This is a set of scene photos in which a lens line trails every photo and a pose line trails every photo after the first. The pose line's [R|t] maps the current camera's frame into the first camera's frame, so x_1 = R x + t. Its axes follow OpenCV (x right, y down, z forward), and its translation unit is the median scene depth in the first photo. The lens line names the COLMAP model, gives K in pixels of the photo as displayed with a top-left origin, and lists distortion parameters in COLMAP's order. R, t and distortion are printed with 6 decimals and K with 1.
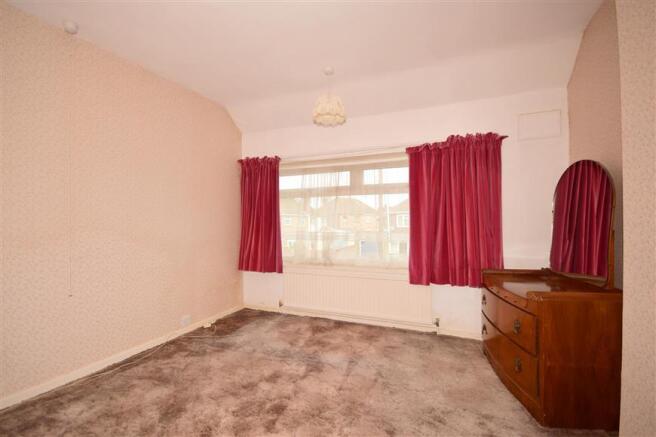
lens RADIAL K [[290.2, 0, 328.0], [0, 290.2, 218.5], [0, 0, 1]] dist [-0.000452, 0.000002]
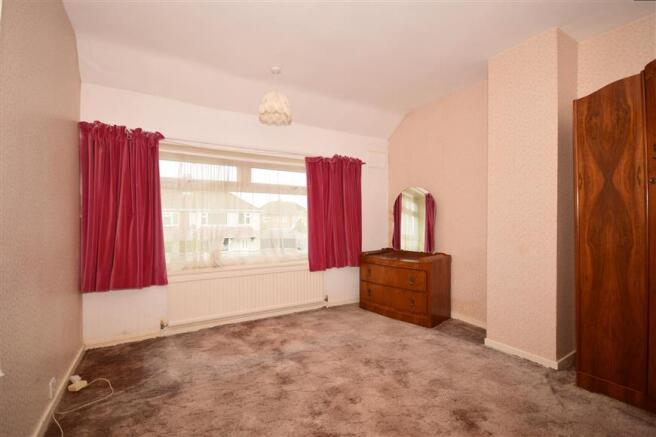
lens RADIAL K [[291.3, 0, 328.3], [0, 291.3, 221.6], [0, 0, 1]] dist [0.000712, 0.000110]
pose [[0.596313, 0.001969, 0.802750, -0.633878], [-0.011529, 0.999915, 0.006112, 0.010697], [-0.802669, -0.012899, 0.596285, 0.224854]]
